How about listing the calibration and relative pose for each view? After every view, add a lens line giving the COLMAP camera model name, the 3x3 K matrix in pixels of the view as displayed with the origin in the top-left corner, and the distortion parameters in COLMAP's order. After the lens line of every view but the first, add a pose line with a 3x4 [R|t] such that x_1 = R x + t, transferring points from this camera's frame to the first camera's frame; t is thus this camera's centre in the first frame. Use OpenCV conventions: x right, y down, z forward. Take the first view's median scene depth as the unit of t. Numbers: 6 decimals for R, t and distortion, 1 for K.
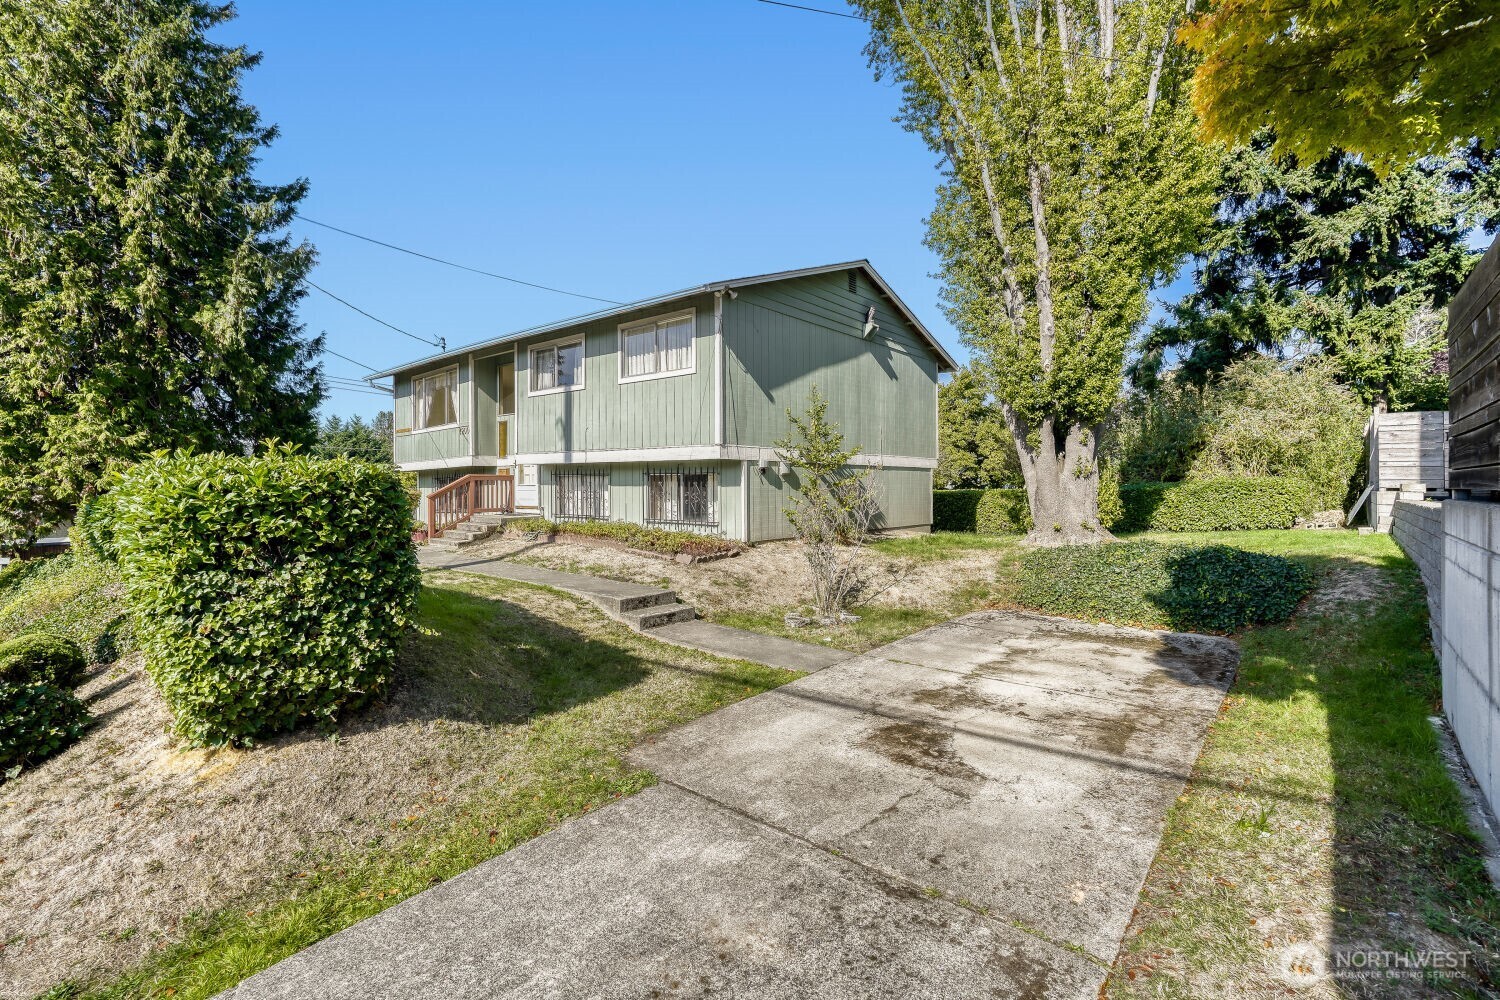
lens RADIAL K [[668.5, 0, 741.1], [0, 668.5, 505.3], [0, 0, 1]] dist [-0.009359, 0.003616]
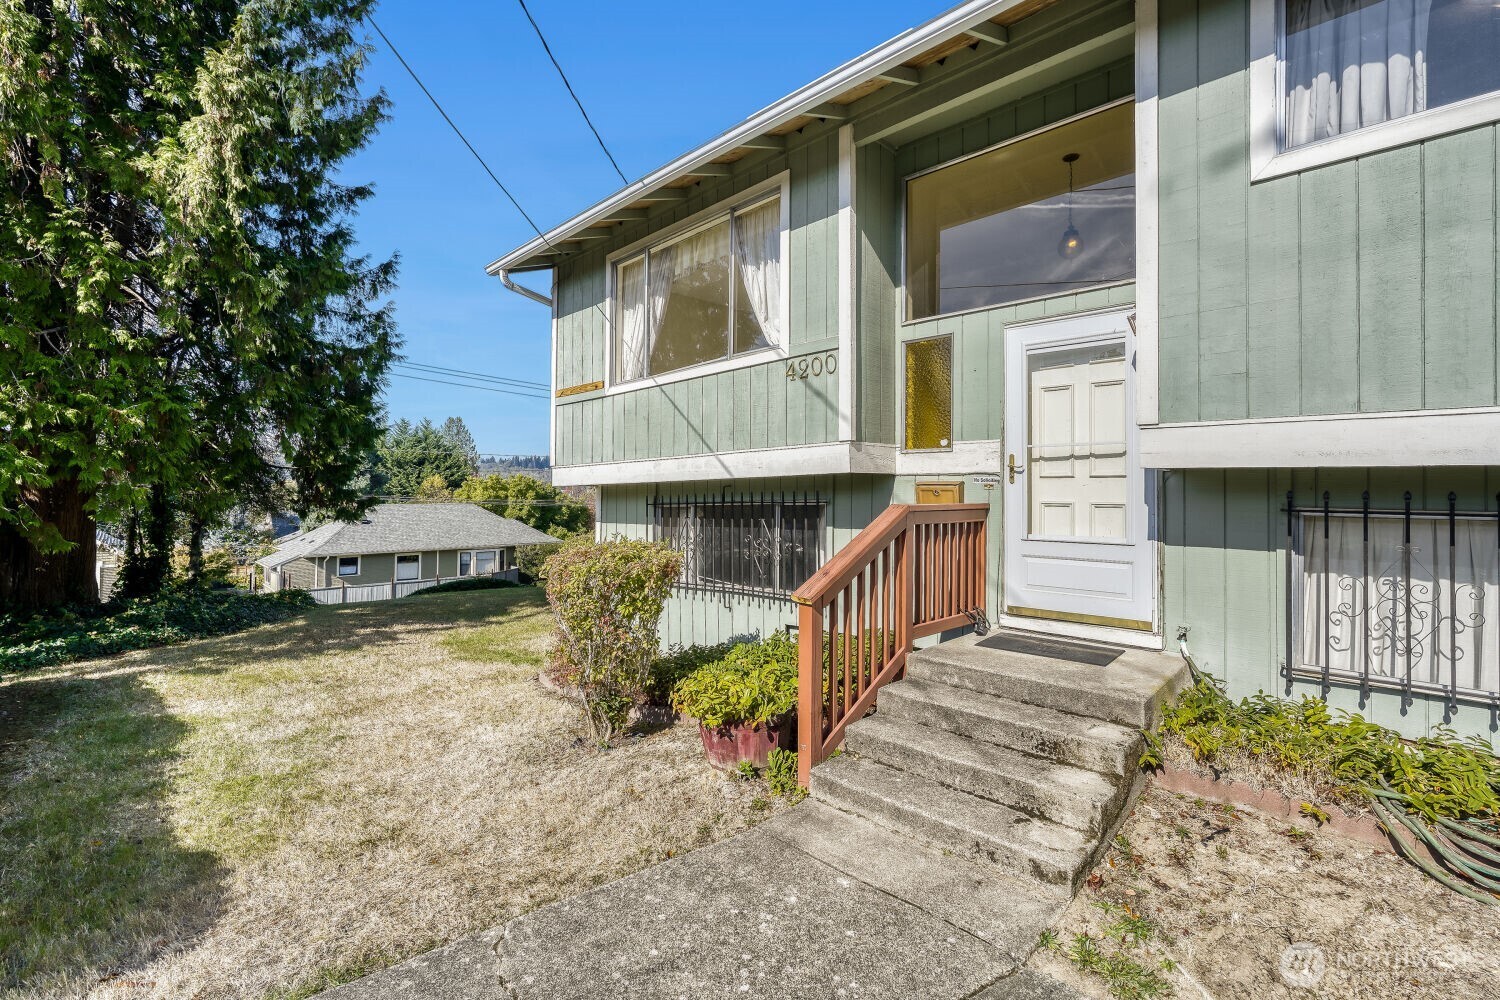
lens RADIAL K [[668.5, 0, 755.7], [0, 668.5, 497.3], [0, 0, 1]] dist [-0.009359, 0.003616]
pose [[0.998274, 0.007686, -0.058225, -0.342999], [-0.009197, 0.999627, -0.025732, -0.032004], [0.058005, 0.026223, 0.997972, 0.546219]]
